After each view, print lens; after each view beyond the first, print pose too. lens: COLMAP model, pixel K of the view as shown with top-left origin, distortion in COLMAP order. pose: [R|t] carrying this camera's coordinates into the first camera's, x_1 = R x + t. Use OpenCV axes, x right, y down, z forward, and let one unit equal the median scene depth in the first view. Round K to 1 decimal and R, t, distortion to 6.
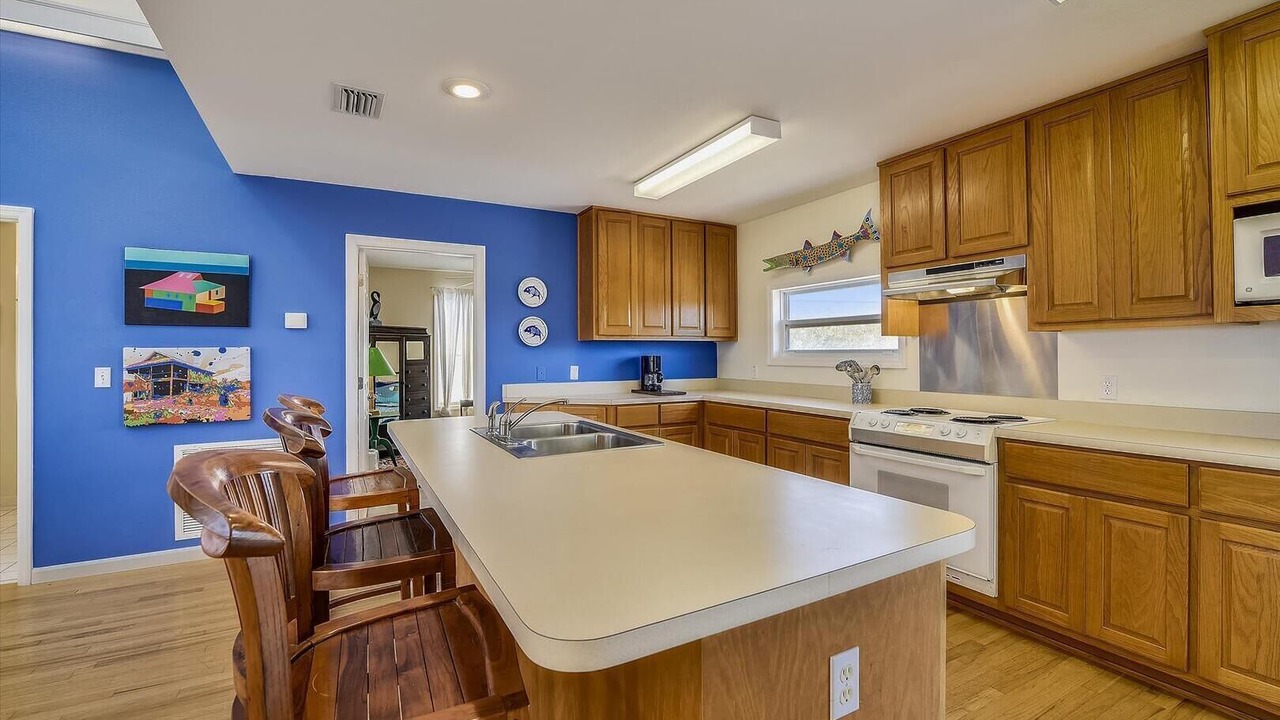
lens RADIAL K [[542.2, 0, 637.9], [0, 542.2, 350.8], [0, 0, 1]] dist [-0.014043, -0.000861]
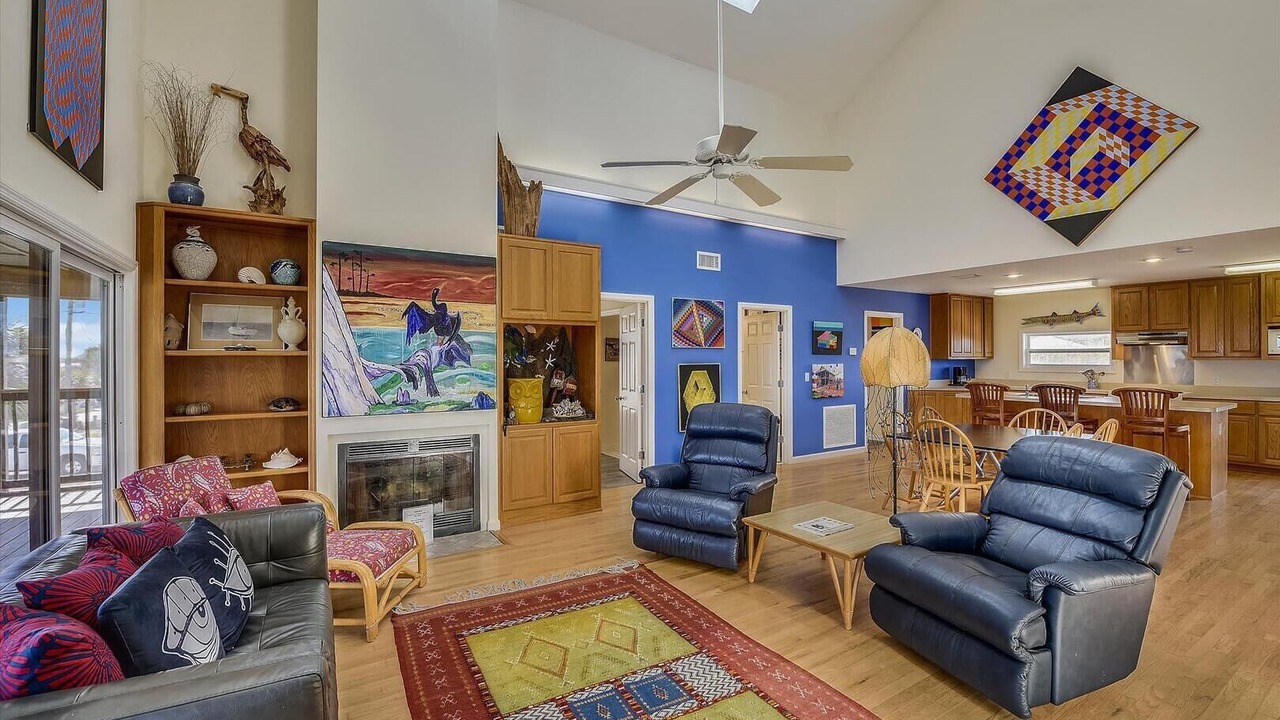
lens RADIAL K [[542.2, 0, 637.4], [0, 542.2, 355.8], [0, 0, 1]] dist [-0.014043, -0.000861]
pose [[0.998864, 0.001973, 0.047604, -1.771031], [-0.002077, 0.999996, 0.002138, -0.044621], [-0.047599, -0.002235, 0.998864, -1.266227]]
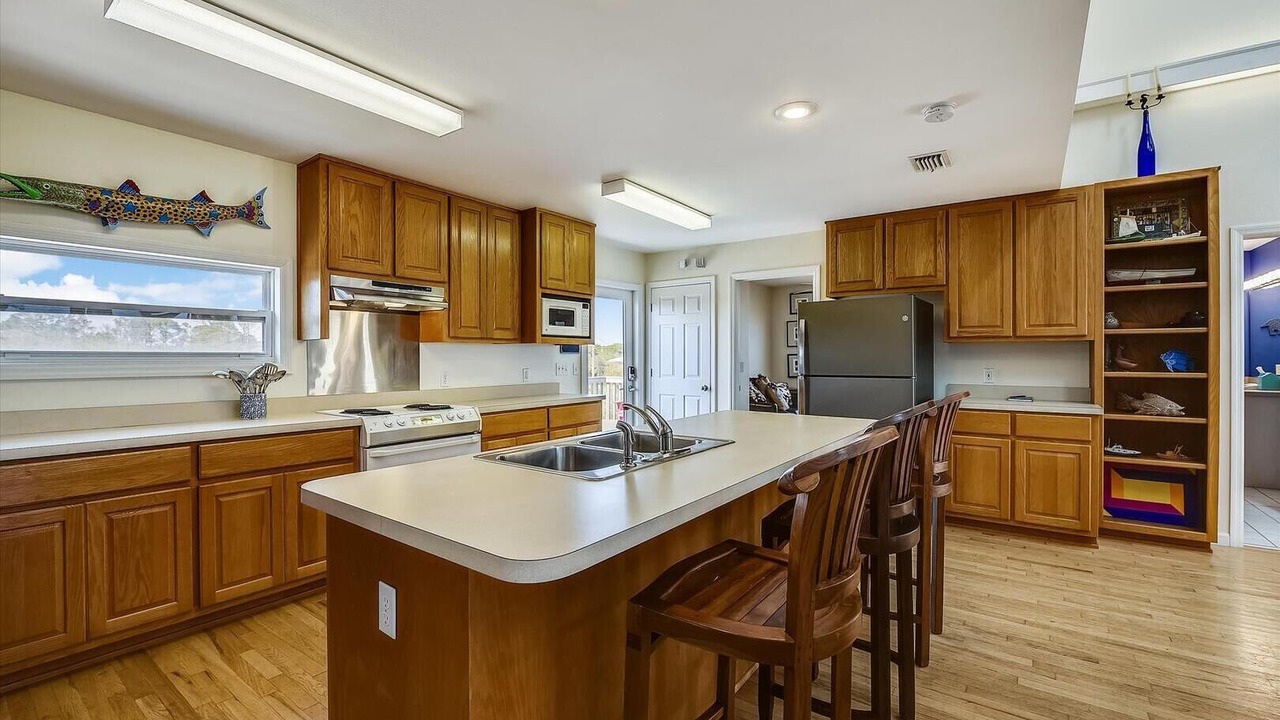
lens RADIAL K [[542.2, 0, 638.8], [0, 542.2, 358.5], [0, 0, 1]] dist [-0.014043, -0.000861]
pose [[-0.405658, -0.018626, 0.913835, -0.657092], [-0.021635, 0.999708, 0.010772, -0.014211], [-0.913769, -0.015401, -0.405942, 0.891561]]
